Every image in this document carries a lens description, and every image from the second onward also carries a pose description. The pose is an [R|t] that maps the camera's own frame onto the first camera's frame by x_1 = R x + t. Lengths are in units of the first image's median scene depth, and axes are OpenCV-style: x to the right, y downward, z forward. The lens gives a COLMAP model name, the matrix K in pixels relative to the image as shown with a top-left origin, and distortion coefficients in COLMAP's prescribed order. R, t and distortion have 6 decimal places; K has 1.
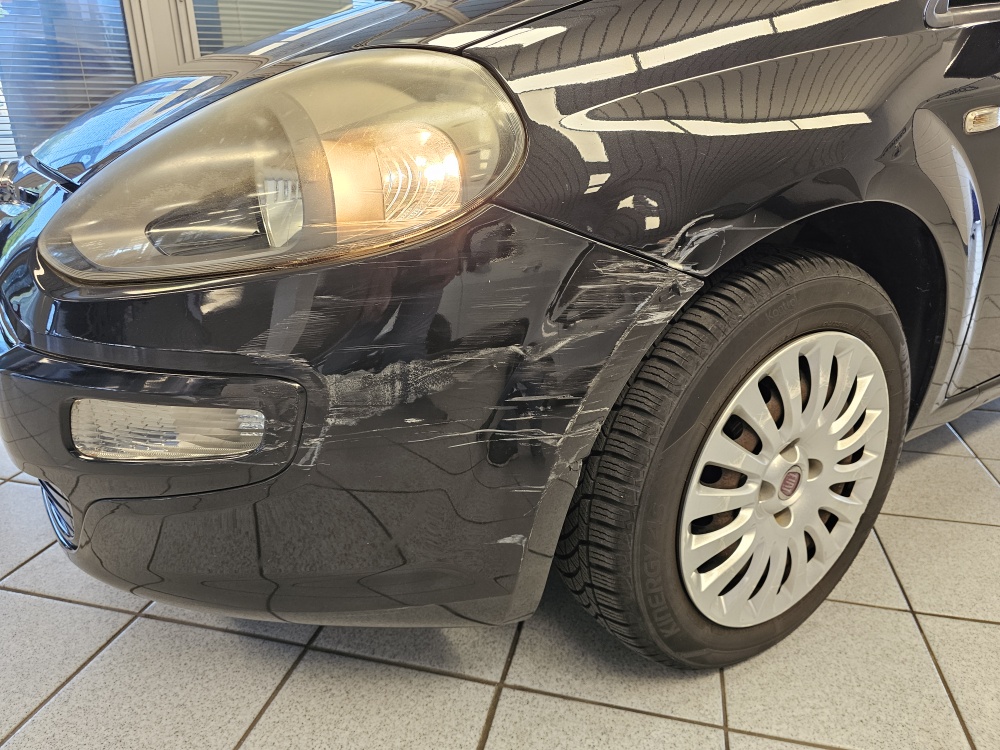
lens RADIAL K [[667.9, 0, 524.0], [0, 667.9, 361.4], [0, 0, 1]] dist [0.044939, -0.058752]
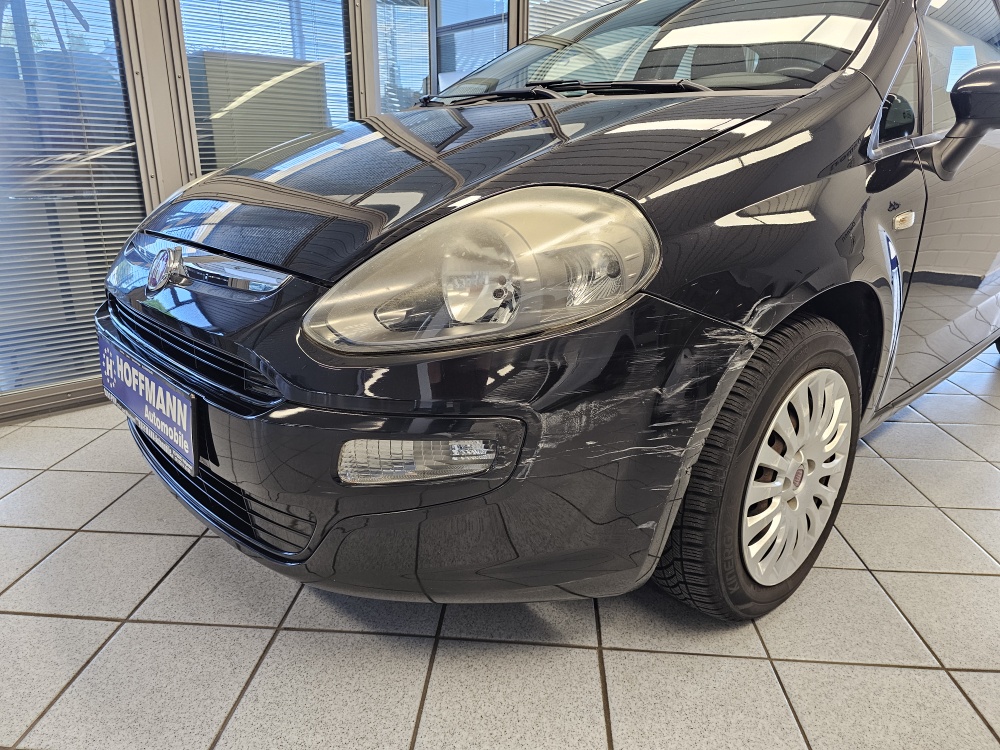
lens RADIAL K [[679.0, 0, 494.3], [0, 679.0, 363.8], [0, 0, 1]] dist [0.054676, -0.066336]
pose [[0.984527, -0.033674, 0.171968, -0.495501], [0.041823, 0.998156, -0.043985, -0.020234], [-0.170170, 0.050497, 0.984120, -0.328883]]
